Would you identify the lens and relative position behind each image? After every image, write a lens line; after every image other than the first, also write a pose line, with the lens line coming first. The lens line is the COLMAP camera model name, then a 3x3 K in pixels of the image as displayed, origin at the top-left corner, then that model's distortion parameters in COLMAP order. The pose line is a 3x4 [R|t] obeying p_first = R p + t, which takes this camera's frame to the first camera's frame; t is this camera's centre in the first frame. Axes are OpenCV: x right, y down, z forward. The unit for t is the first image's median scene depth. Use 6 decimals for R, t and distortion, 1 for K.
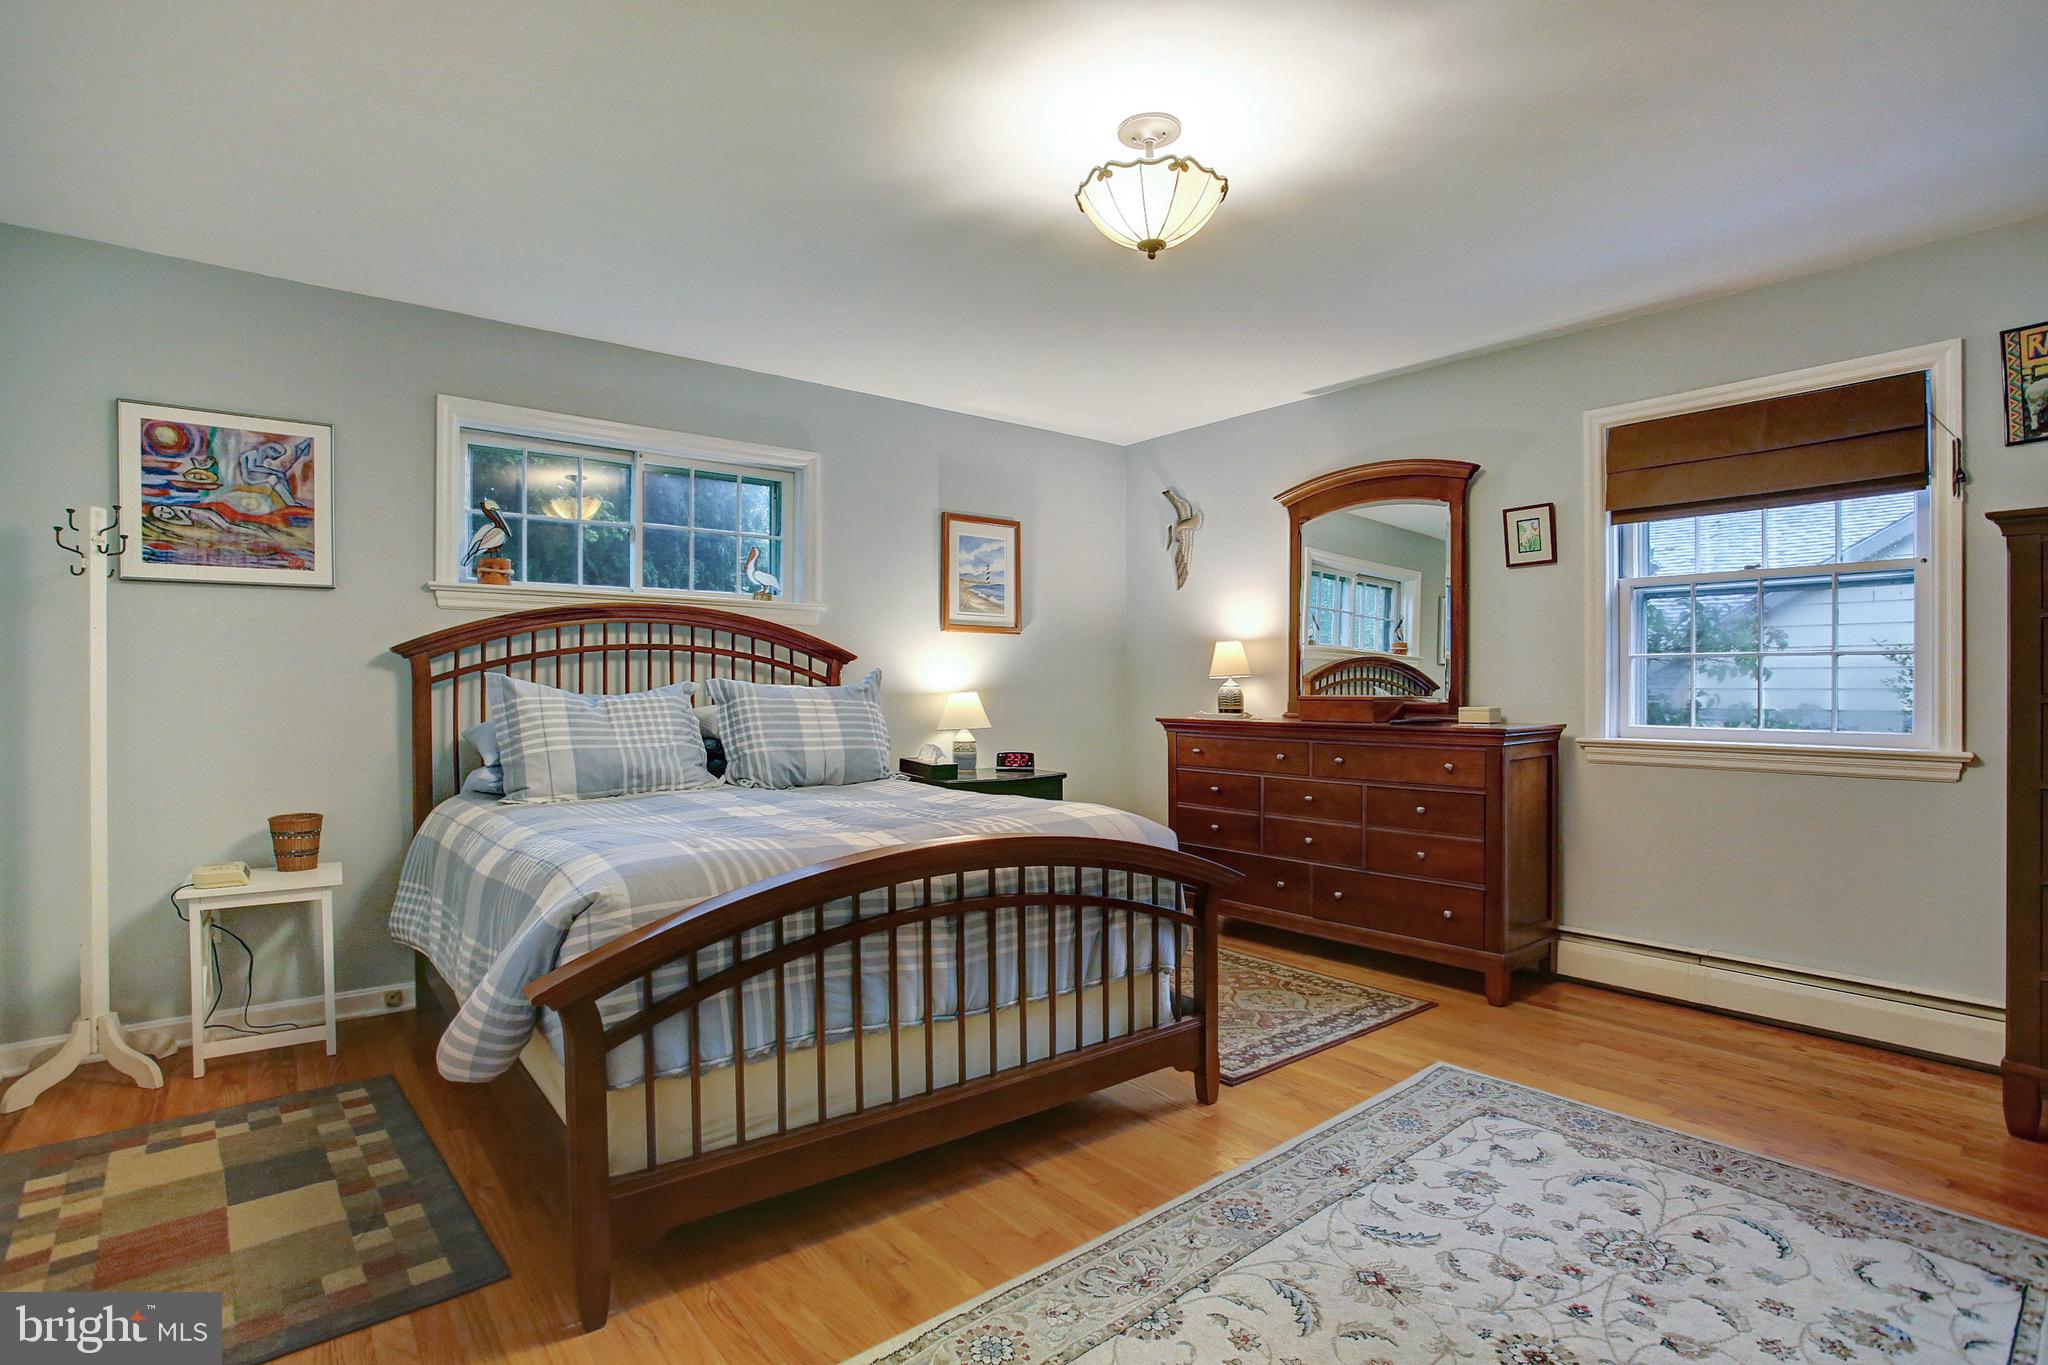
lens RADIAL K [[1012.8, 0, 1025.6], [0, 1012.8, 678.1], [0, 0, 1]] dist [-0.067562, 0.027820]
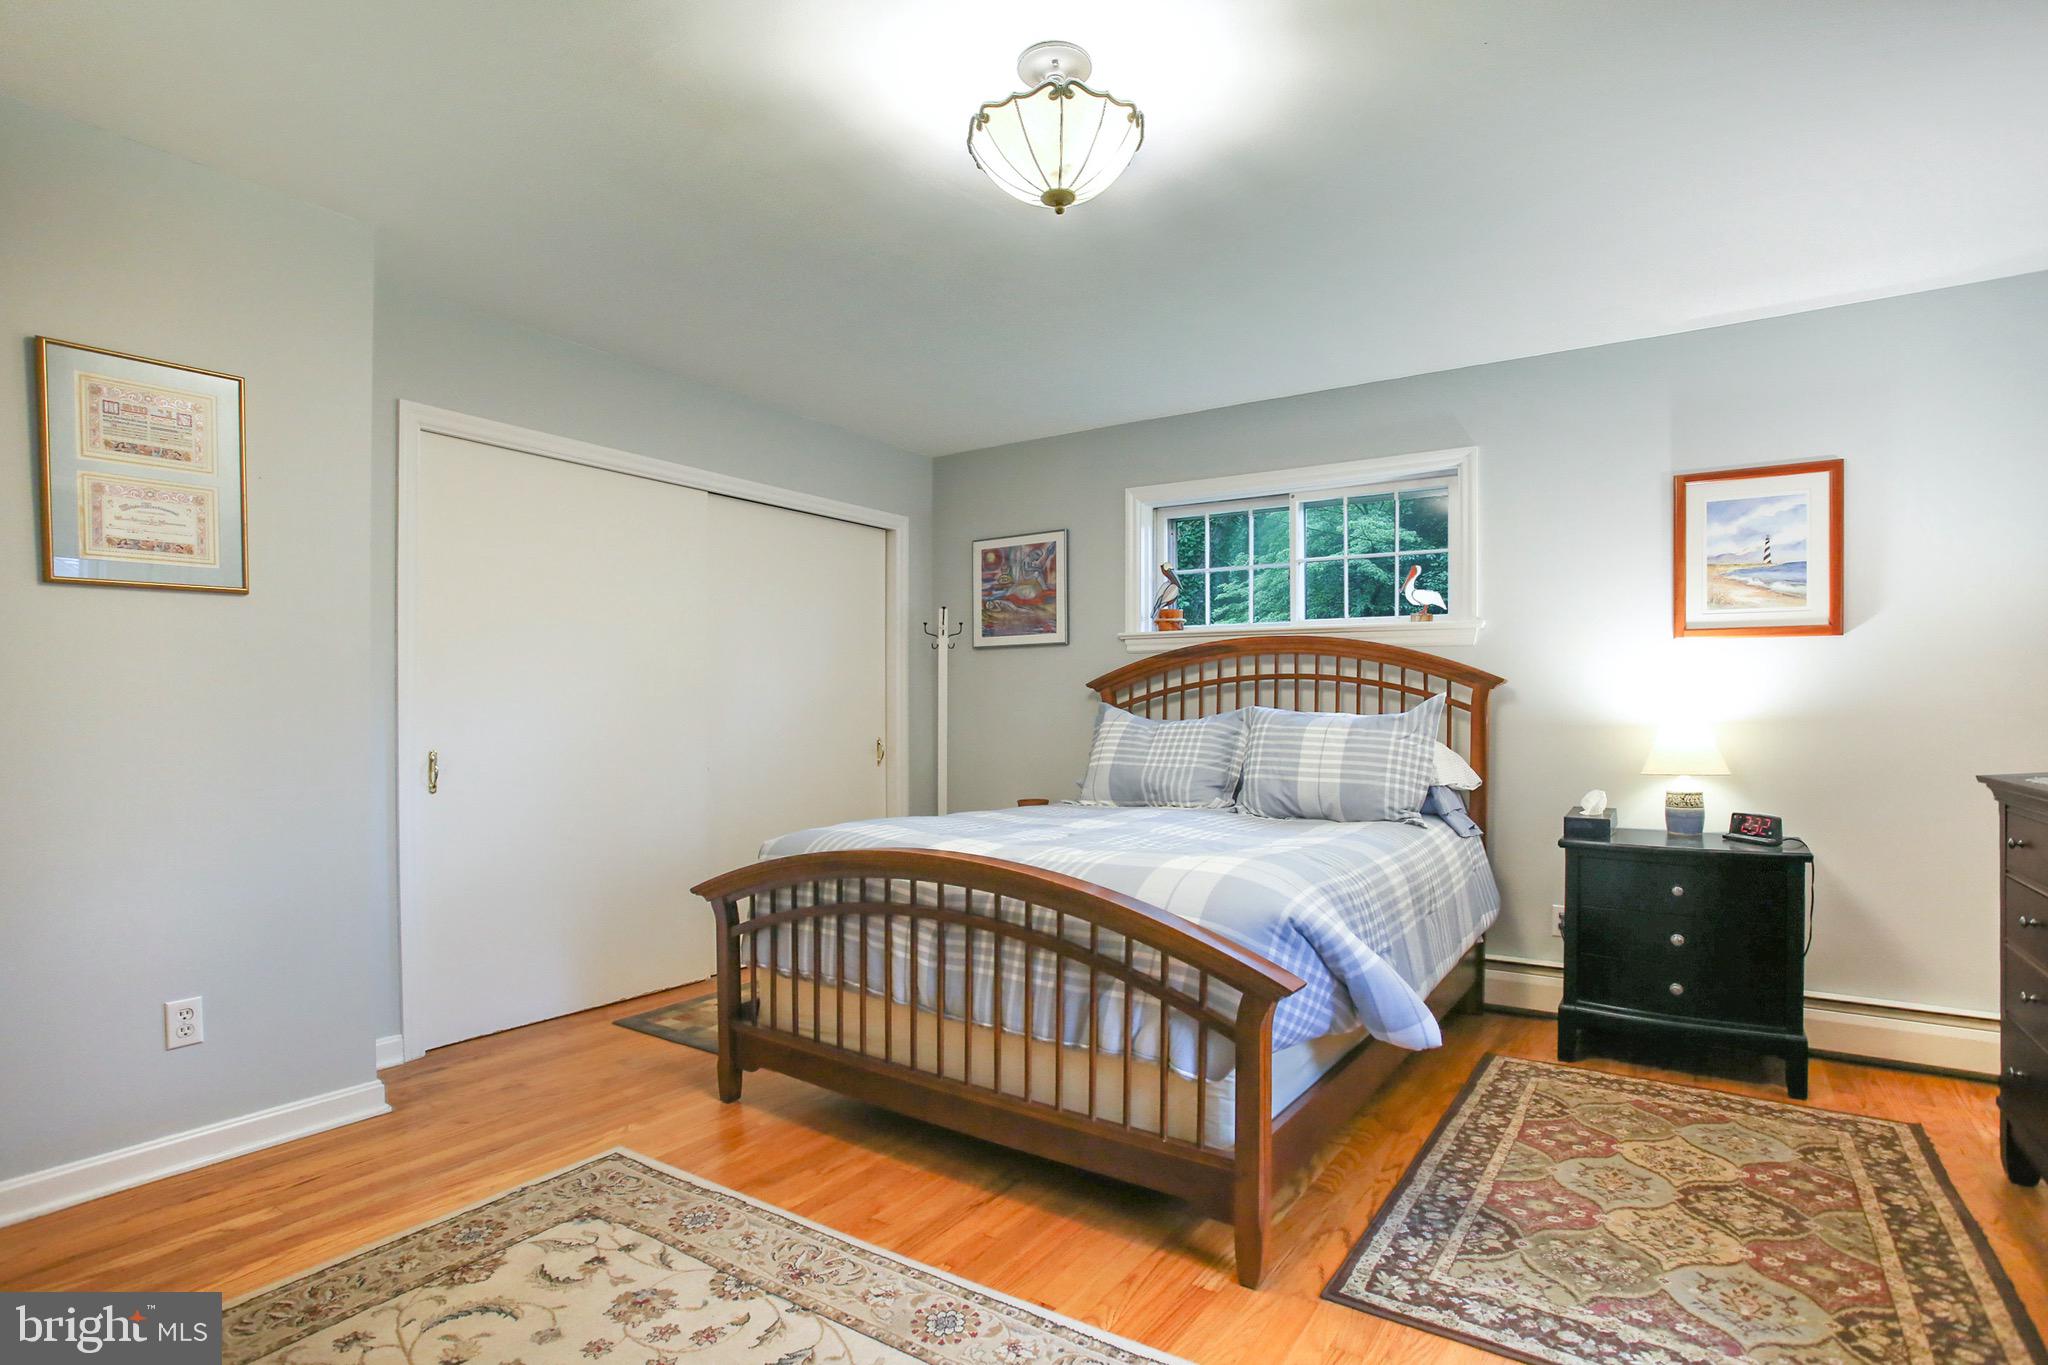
lens RADIAL K [[1012.8, 0, 1050.5], [0, 1012.8, 717.8], [0, 0, 1]] dist [-0.067562, 0.027820]
pose [[0.298809, 0.006777, -0.954289, 0.697996], [0.002278, 0.999967, 0.007815, 0.004457], [0.954310, -0.004509, 0.298783, 0.546557]]
